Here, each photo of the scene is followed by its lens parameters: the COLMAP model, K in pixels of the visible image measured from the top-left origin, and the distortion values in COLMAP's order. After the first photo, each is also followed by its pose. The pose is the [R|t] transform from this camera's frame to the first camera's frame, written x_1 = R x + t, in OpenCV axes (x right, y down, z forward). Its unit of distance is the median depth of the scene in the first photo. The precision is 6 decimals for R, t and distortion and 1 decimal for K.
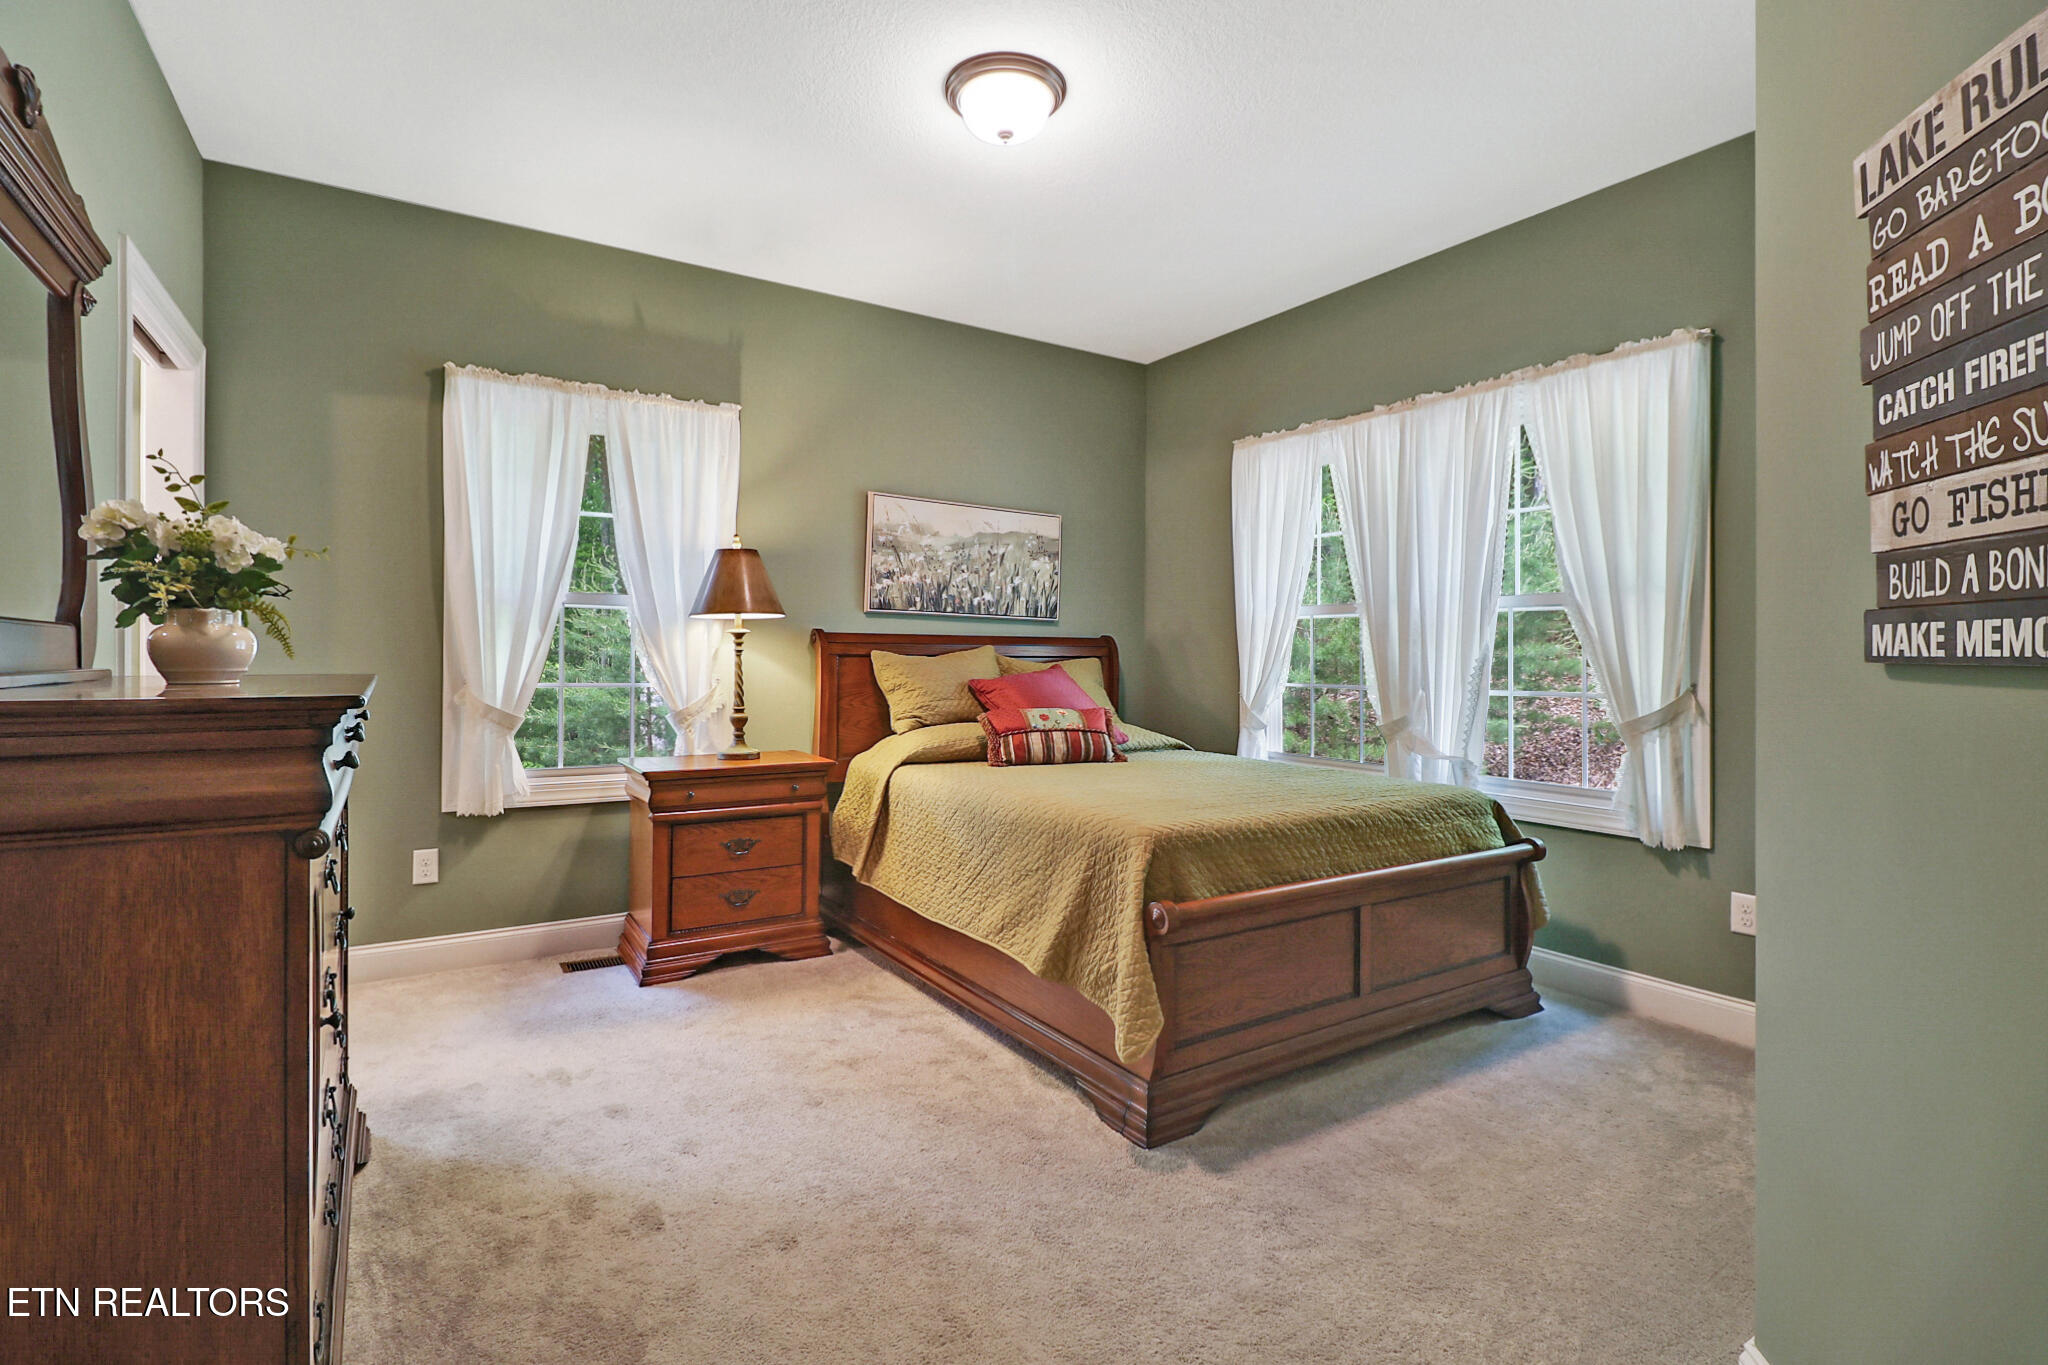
lens RADIAL K [[960.3, 0, 1021.1], [0, 960.3, 671.8], [0, 0, 1]] dist [-0.002457, -0.001443]
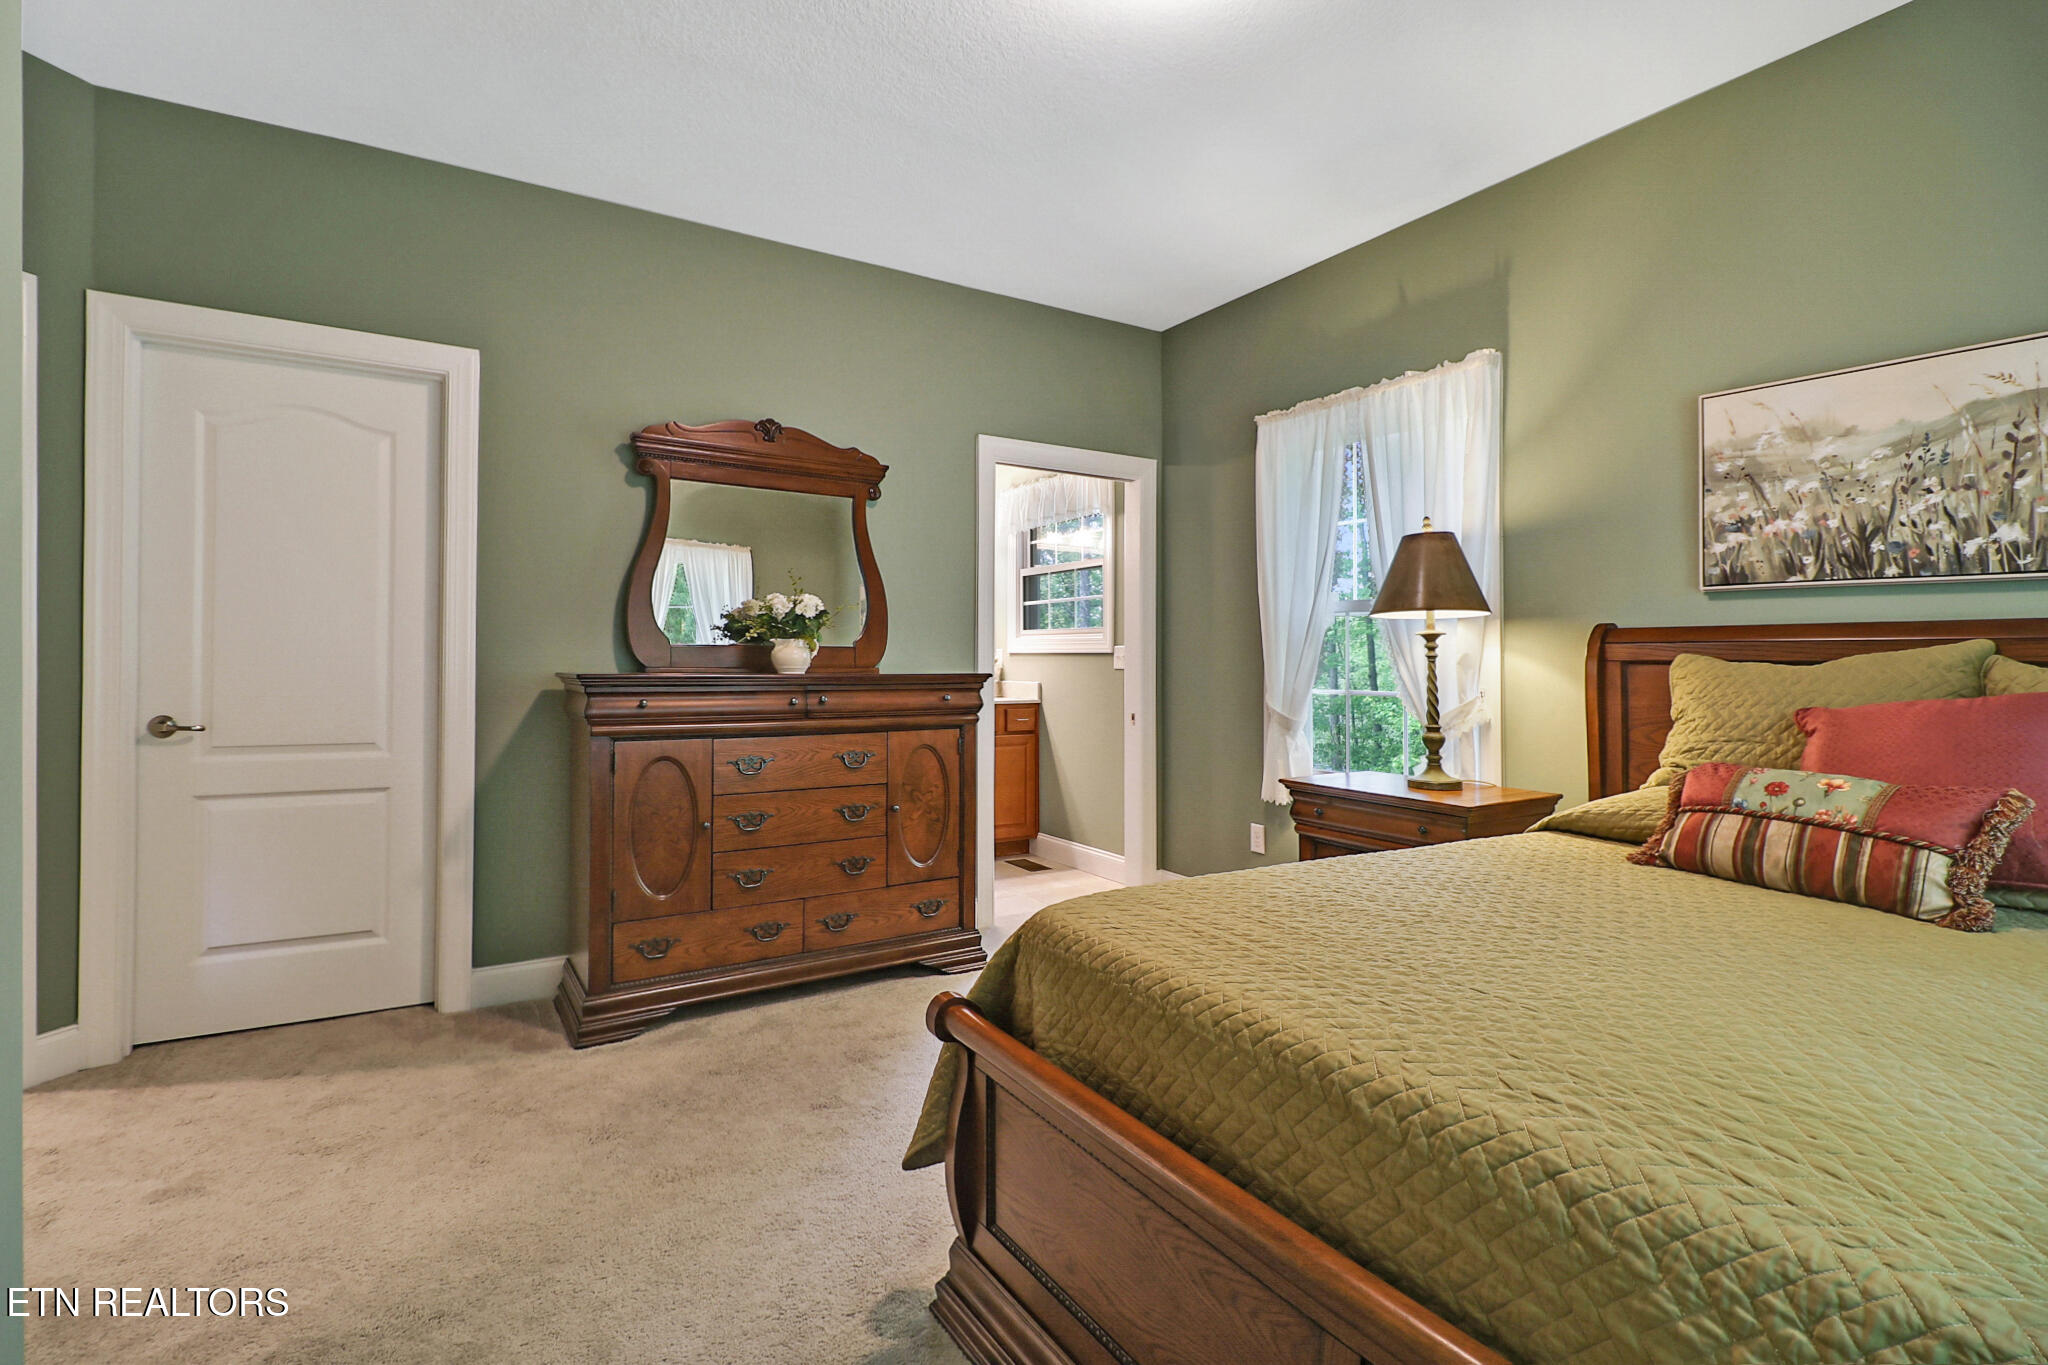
lens RADIAL K [[960.3, 0, 1021.5], [0, 960.3, 663.2], [0, 0, 1]] dist [-0.002457, -0.001443]
pose [[-0.019251, -0.003874, -0.999807, 0.455152], [-0.020626, 0.999781, -0.003477, -0.004932], [0.999602, 0.020556, -0.019327, 0.565465]]
